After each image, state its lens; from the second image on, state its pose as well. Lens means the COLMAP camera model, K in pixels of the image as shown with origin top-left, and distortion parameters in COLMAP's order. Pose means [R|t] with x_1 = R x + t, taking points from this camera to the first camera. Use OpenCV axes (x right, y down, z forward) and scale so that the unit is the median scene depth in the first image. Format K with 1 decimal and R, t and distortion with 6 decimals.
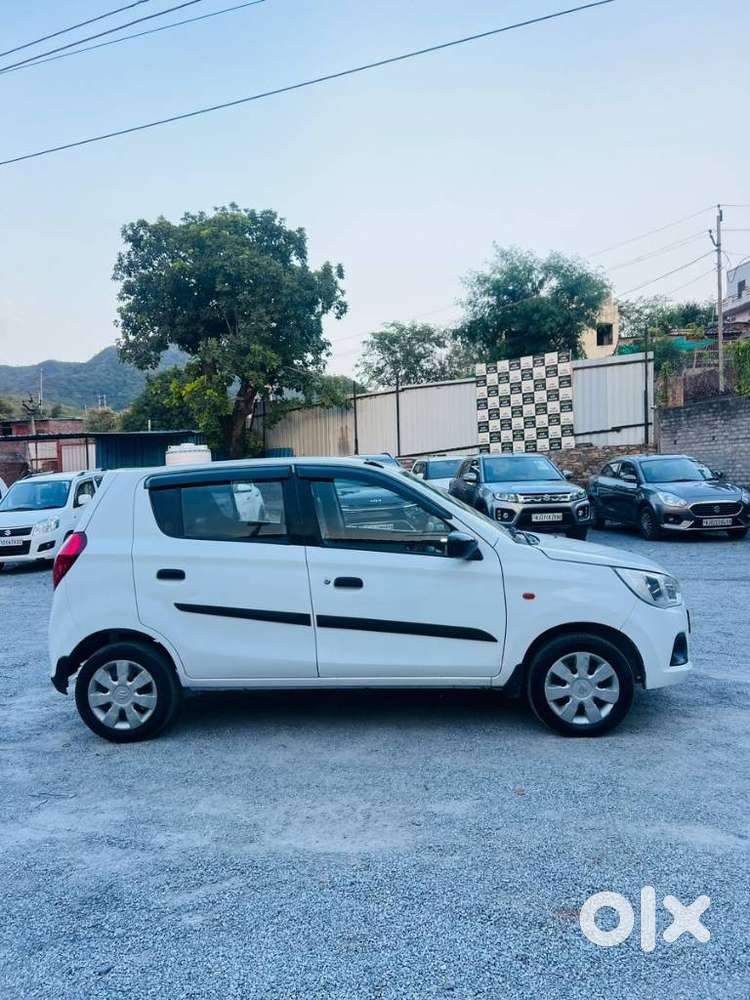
lens RADIAL K [[752.2, 0, 370.8], [0, 752.2, 500.8], [0, 0, 1]] dist [0.036588, -0.038613]
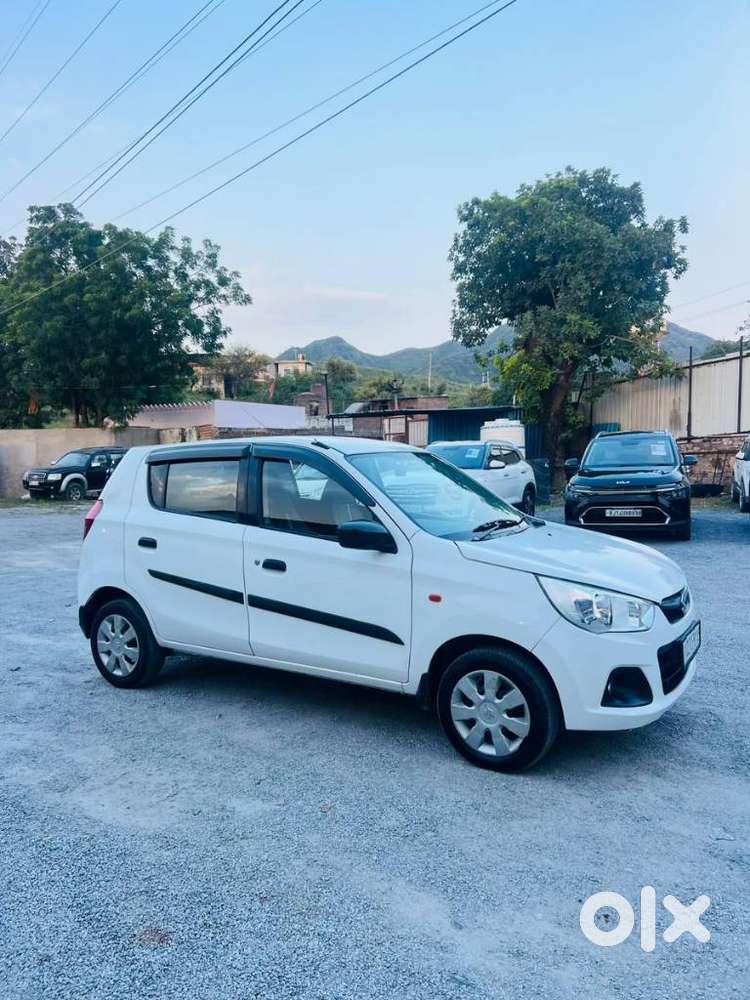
lens RADIAL K [[752.2, 0, 370.8], [0, 752.2, 500.8], [0, 0, 1]] dist [0.036588, -0.038613]
pose [[0.882046, 0.051033, -0.468391, 0.167822], [-0.034905, 0.998463, 0.043056, -0.006880], [0.469868, -0.021629, 0.882472, 0.058942]]
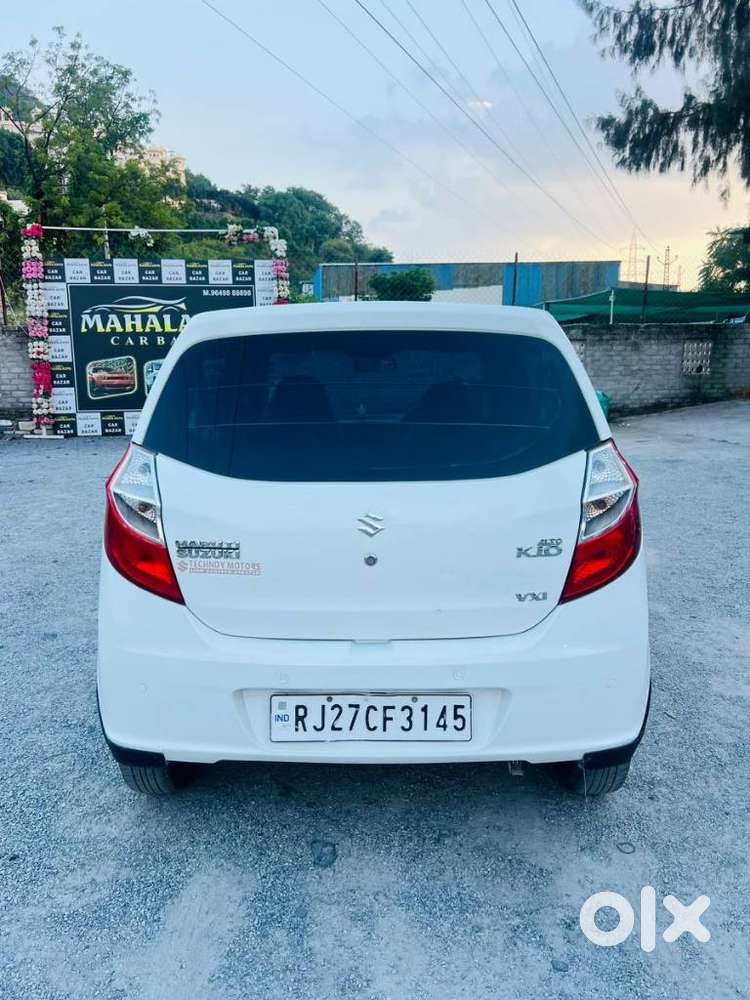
lens RADIAL K [[752.2, 0, 370.8], [0, 752.2, 500.8], [0, 0, 1]] dist [0.036588, -0.038613]
pose [[-0.040736, -0.153279, 0.987343, -0.281298], [0.046996, 0.986776, 0.155130, 0.000392], [-0.998064, 0.052720, -0.032994, 0.381710]]
